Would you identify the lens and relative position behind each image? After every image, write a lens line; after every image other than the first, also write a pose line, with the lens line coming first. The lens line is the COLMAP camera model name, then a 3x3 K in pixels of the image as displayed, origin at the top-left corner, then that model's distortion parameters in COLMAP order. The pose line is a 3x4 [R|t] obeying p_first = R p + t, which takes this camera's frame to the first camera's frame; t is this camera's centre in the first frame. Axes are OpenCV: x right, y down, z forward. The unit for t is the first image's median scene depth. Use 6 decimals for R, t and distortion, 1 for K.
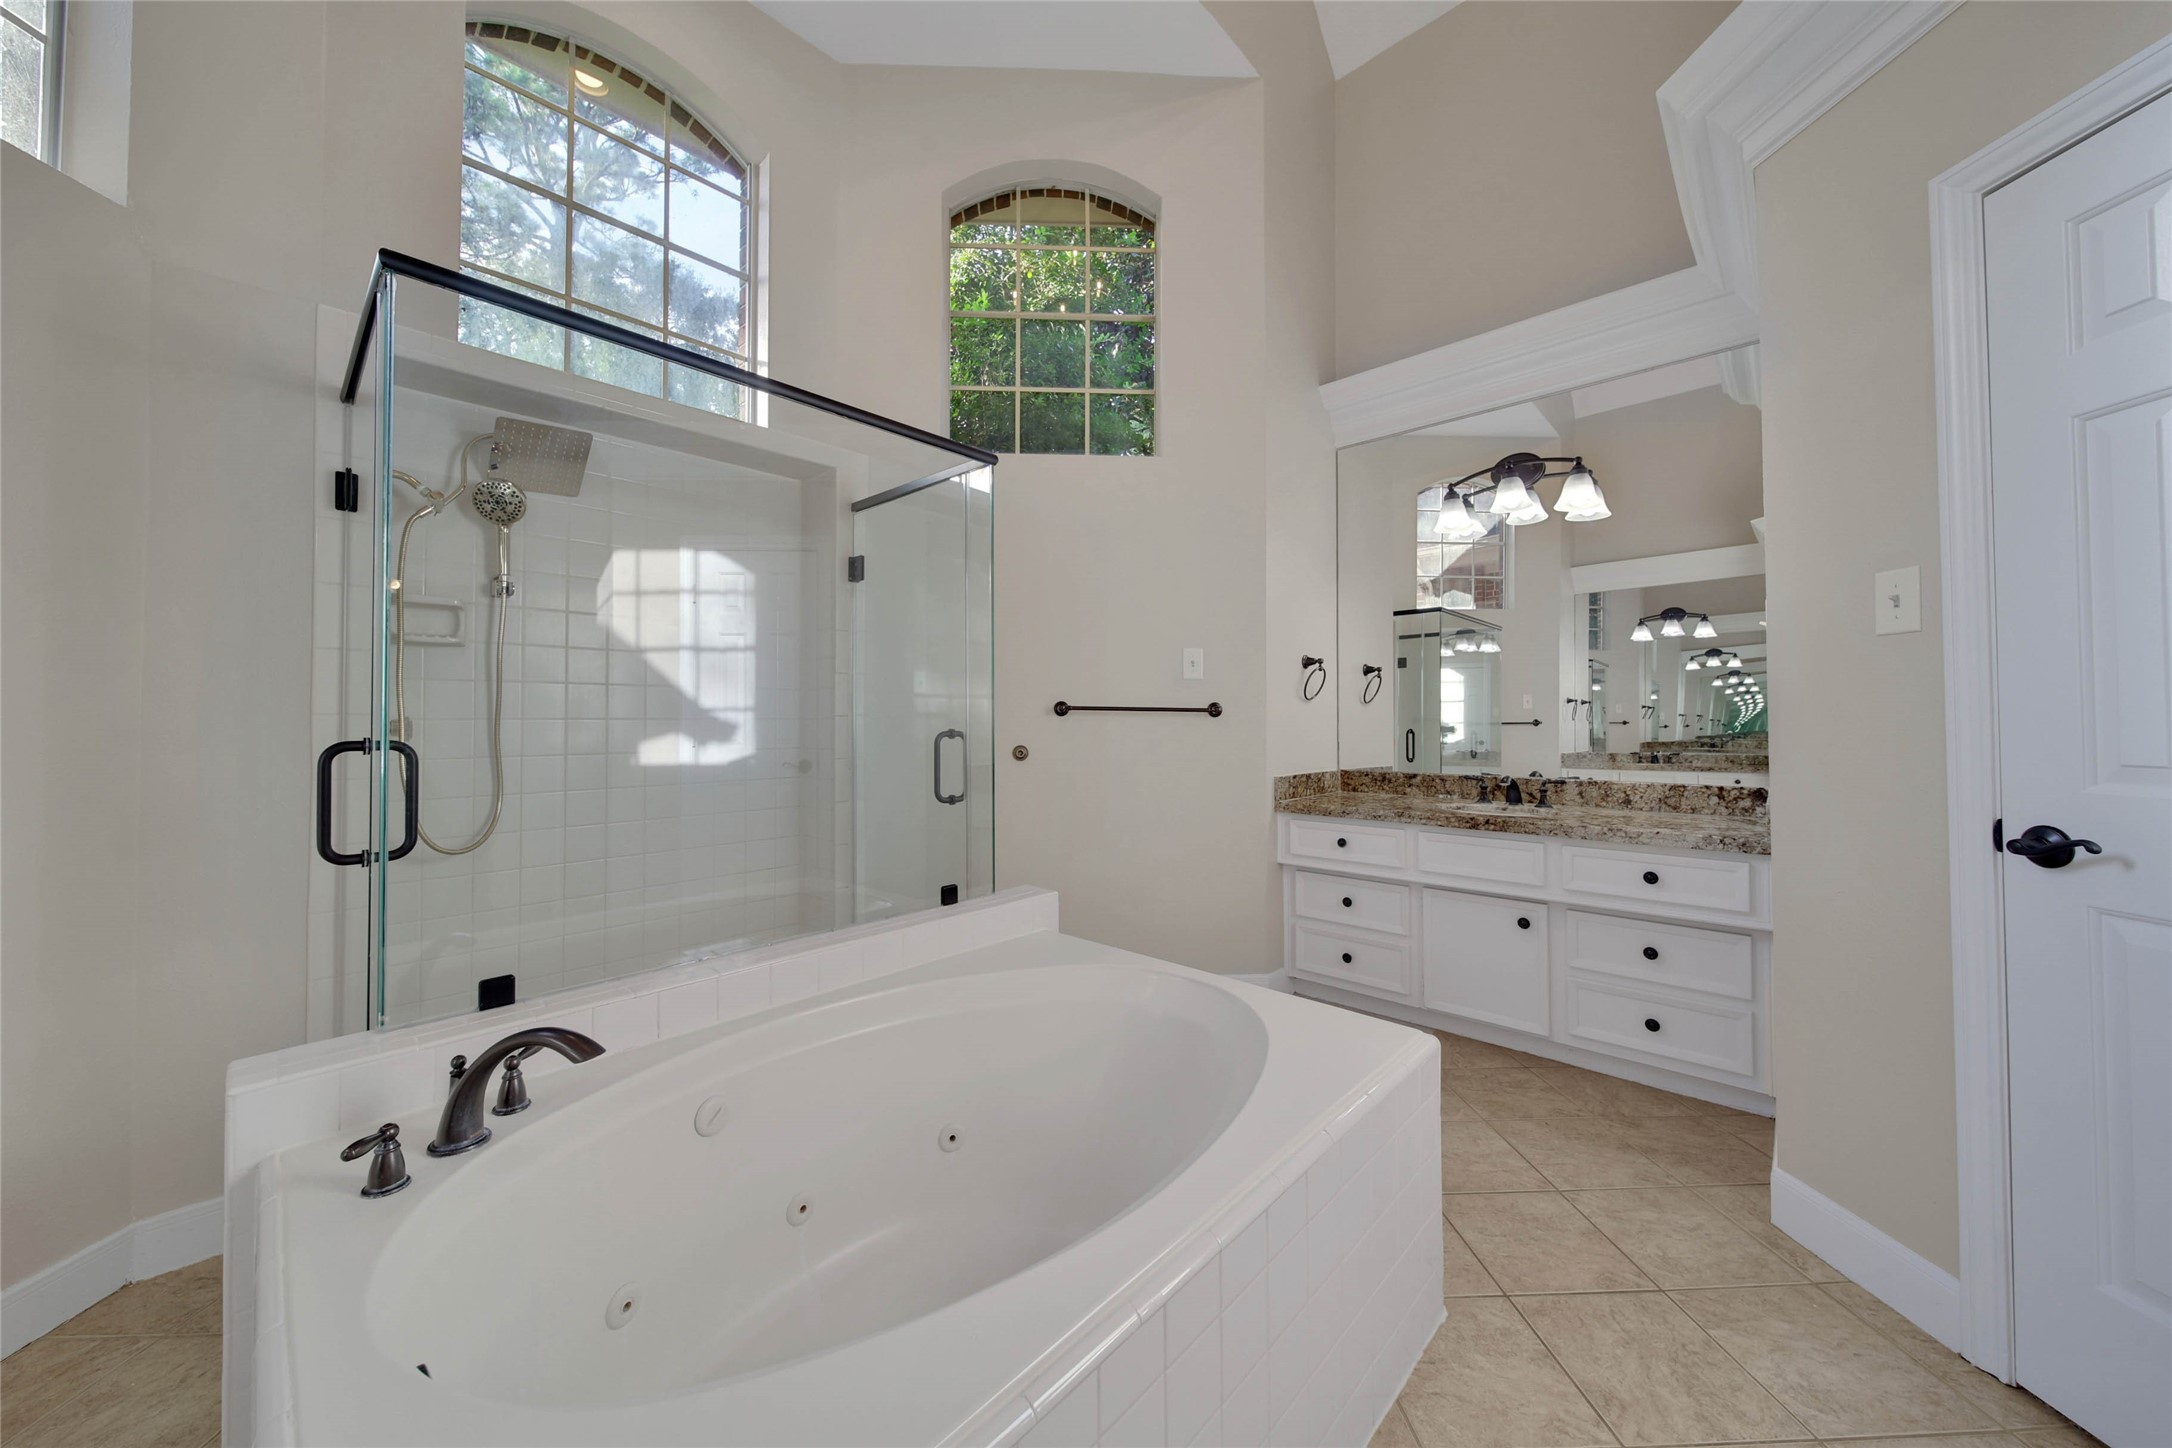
lens RADIAL K [[760.9, 0, 1088.6], [0, 760.9, 705.7], [0, 0, 1]] dist [-0.001516, 0.000287]
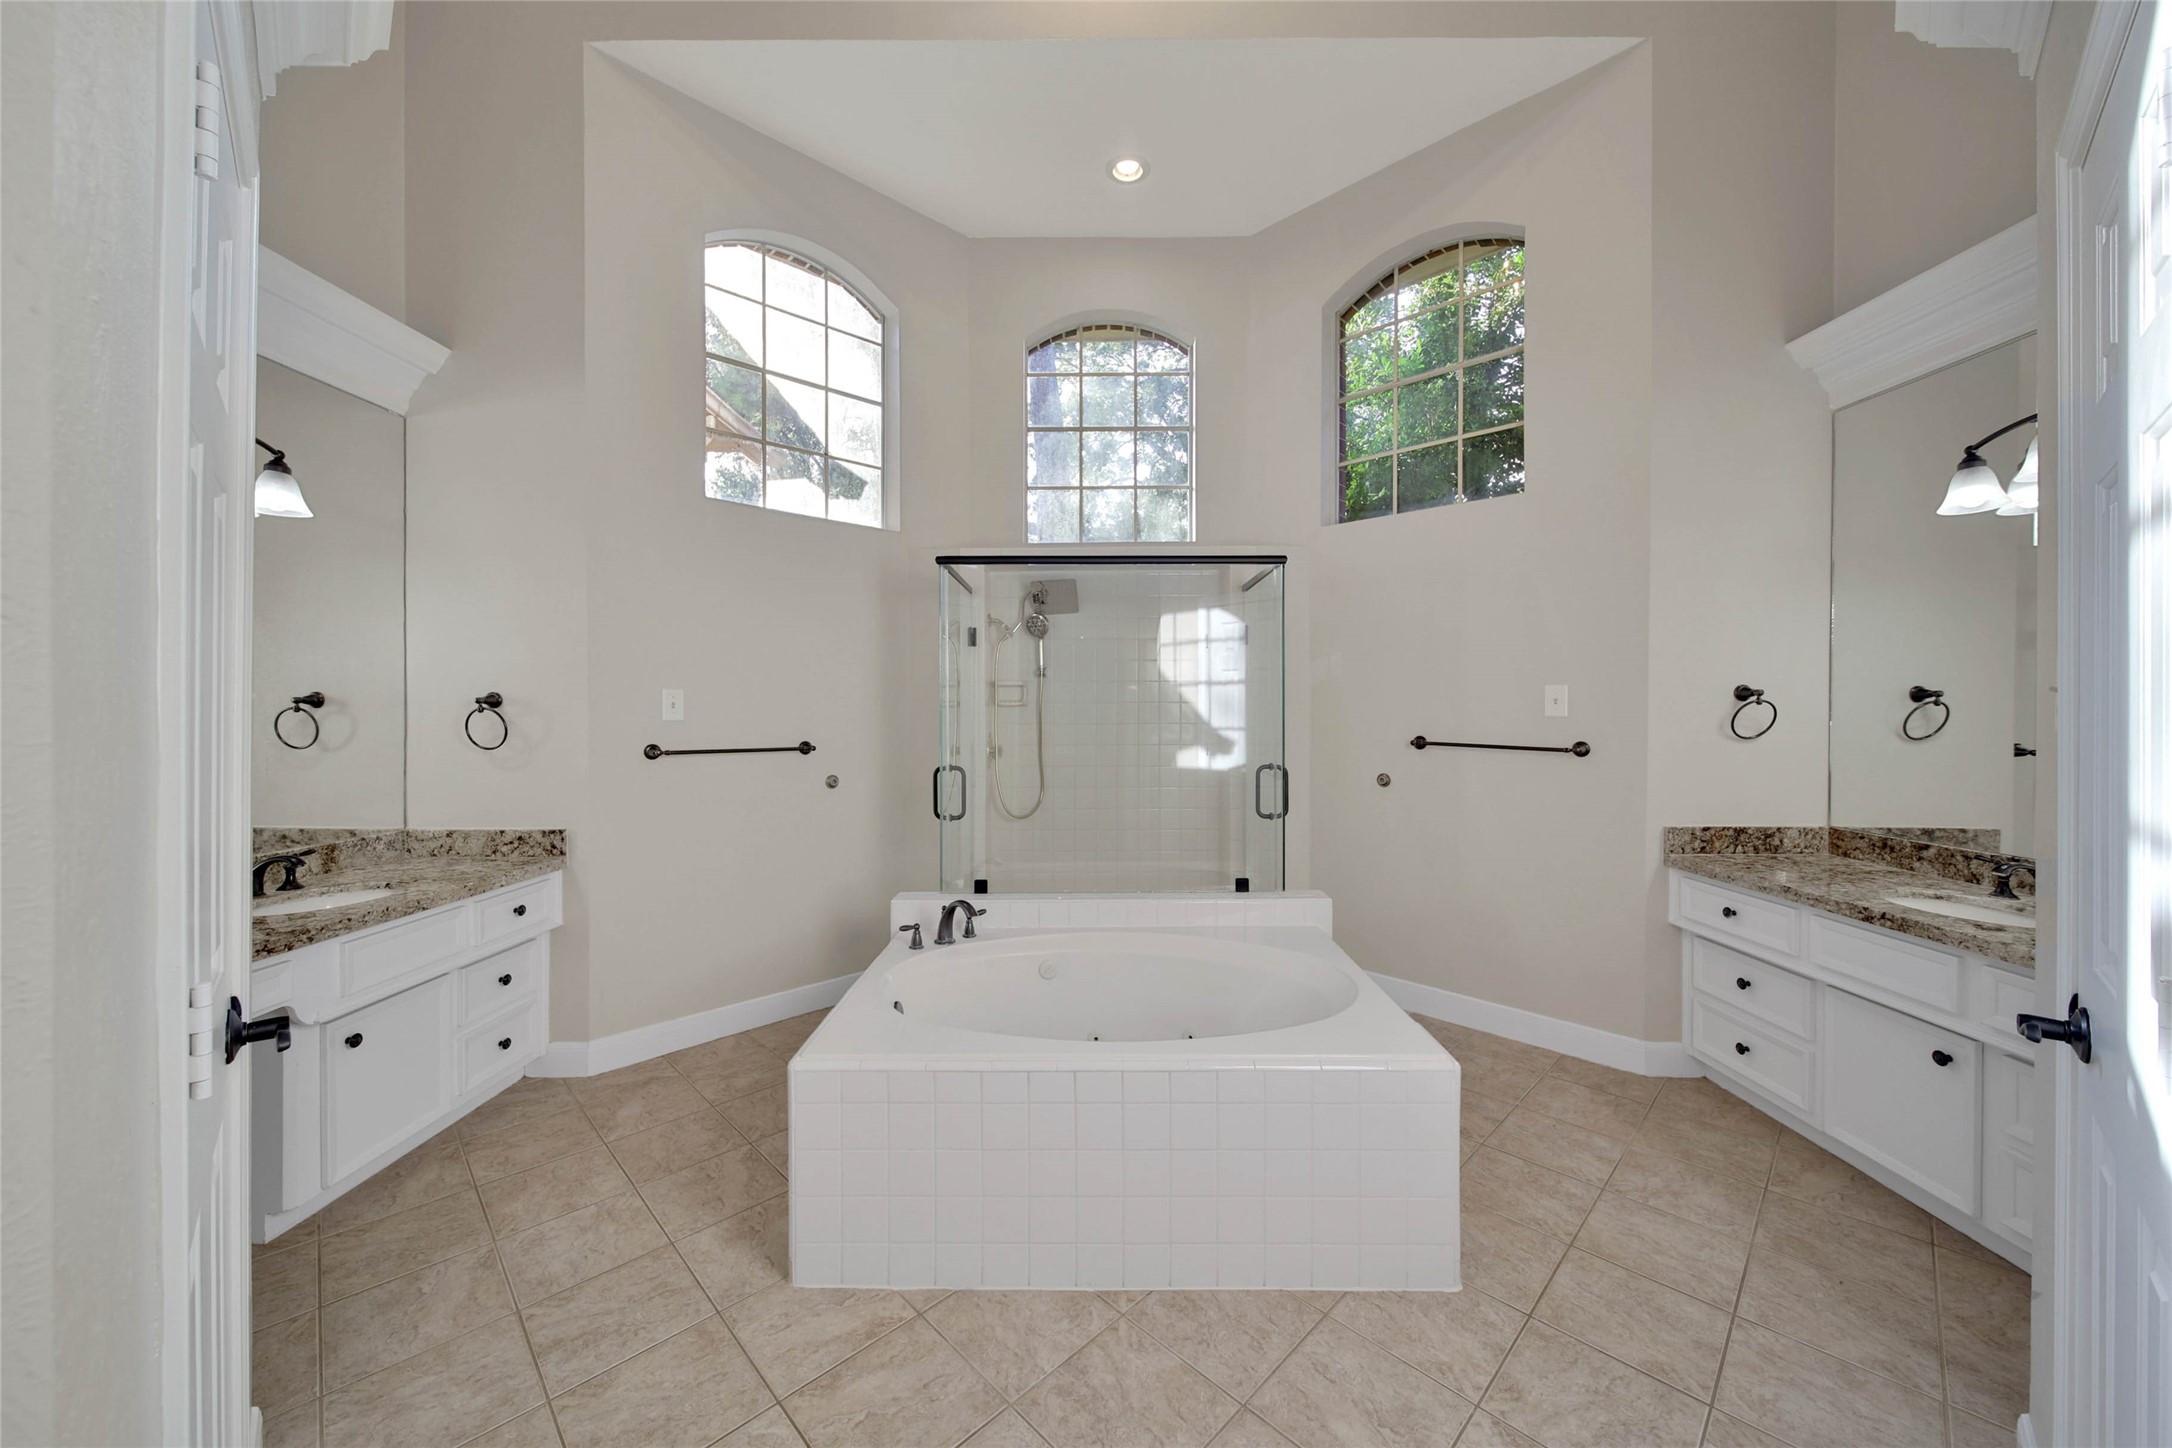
lens RADIAL K [[760.9, 0, 1078.4], [0, 760.9, 718.7], [0, 0, 1]] dist [-0.001516, 0.000287]
pose [[0.674135, 0.007370, -0.738571, 0.432436], [0.013245, 0.999669, 0.022064, -0.060740], [0.738489, -0.024657, 0.673814, -0.100789]]
